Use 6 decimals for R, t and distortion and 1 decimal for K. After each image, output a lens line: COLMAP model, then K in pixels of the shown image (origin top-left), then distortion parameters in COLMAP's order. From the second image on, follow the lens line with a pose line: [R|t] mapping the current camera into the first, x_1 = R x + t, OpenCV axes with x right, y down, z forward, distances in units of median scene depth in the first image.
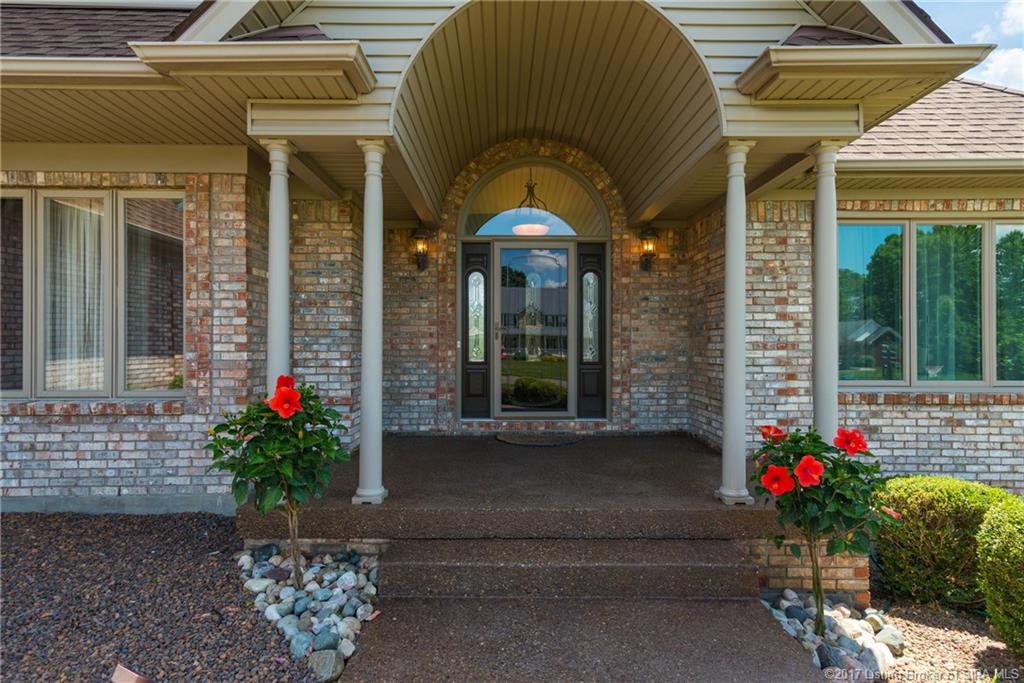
lens RADIAL K [[502.6, 0, 512.0], [0, 502.6, 341.5], [0, 0, 1]] dist [0.015443, 0.000383]
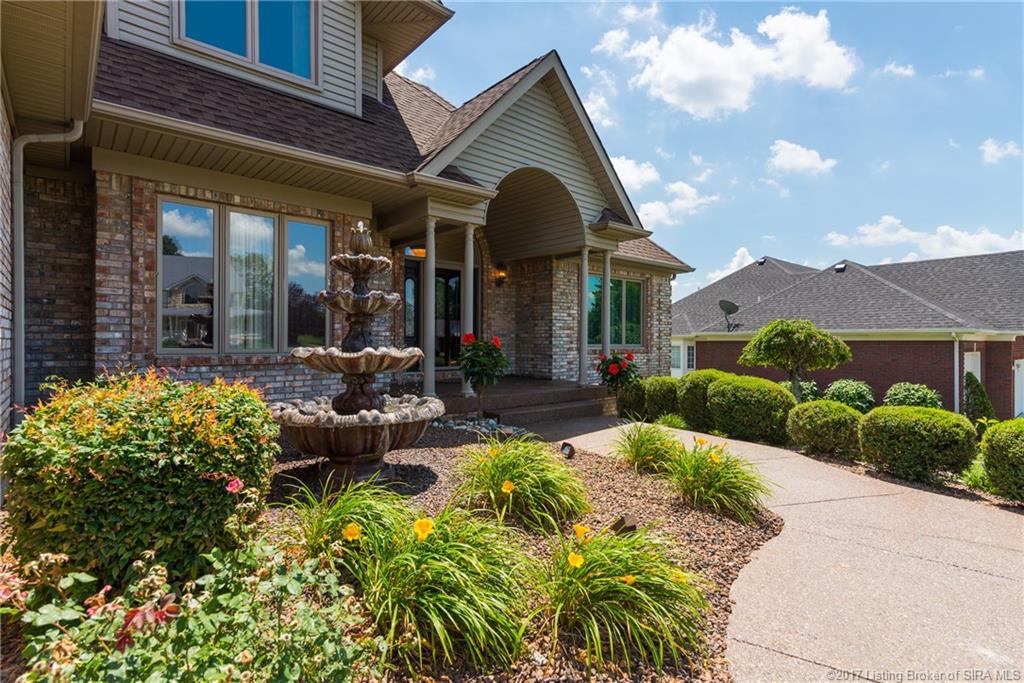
lens RADIAL K [[502.6, 0, 512.0], [0, 502.6, 341.5], [0, 0, 1]] dist [0.015443, 0.000383]
pose [[0.759487, 0.001883, 0.650520, -1.076434], [-0.010273, 0.999906, 0.009100, 0.048666], [-0.650442, -0.013594, 0.759435, -0.500396]]
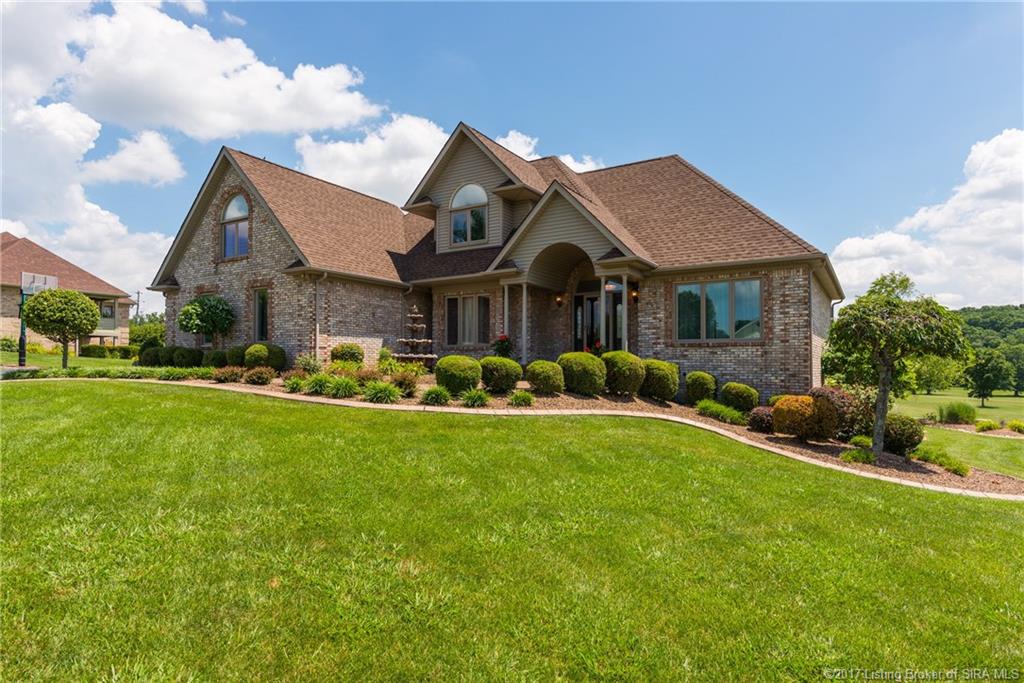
lens RADIAL K [[575.1, 0, 522.0], [0, 575.1, 362.5], [0, 0, 1]] dist [0.000719, 0.000173]
pose [[0.845548, -0.001335, -0.533897, 1.695113], [0.004376, 0.999981, 0.004430, 0.194367], [0.533881, -0.006082, 0.845538, -2.310729]]
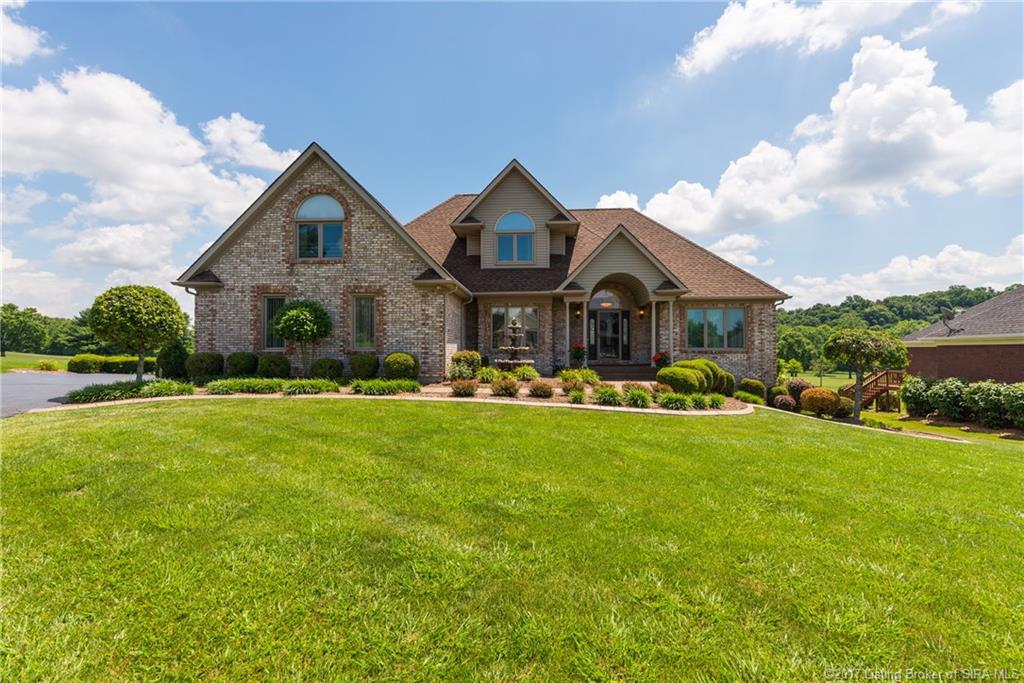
lens RADIAL K [[502.6, 0, 512.0], [0, 502.6, 341.5], [0, 0, 1]] dist [0.015443, 0.000383]
pose [[0.997908, -0.001556, -0.064636, -0.511768], [0.001260, 0.999988, -0.004628, 0.044529], [0.064643, 0.004537, 0.997898, -3.209160]]
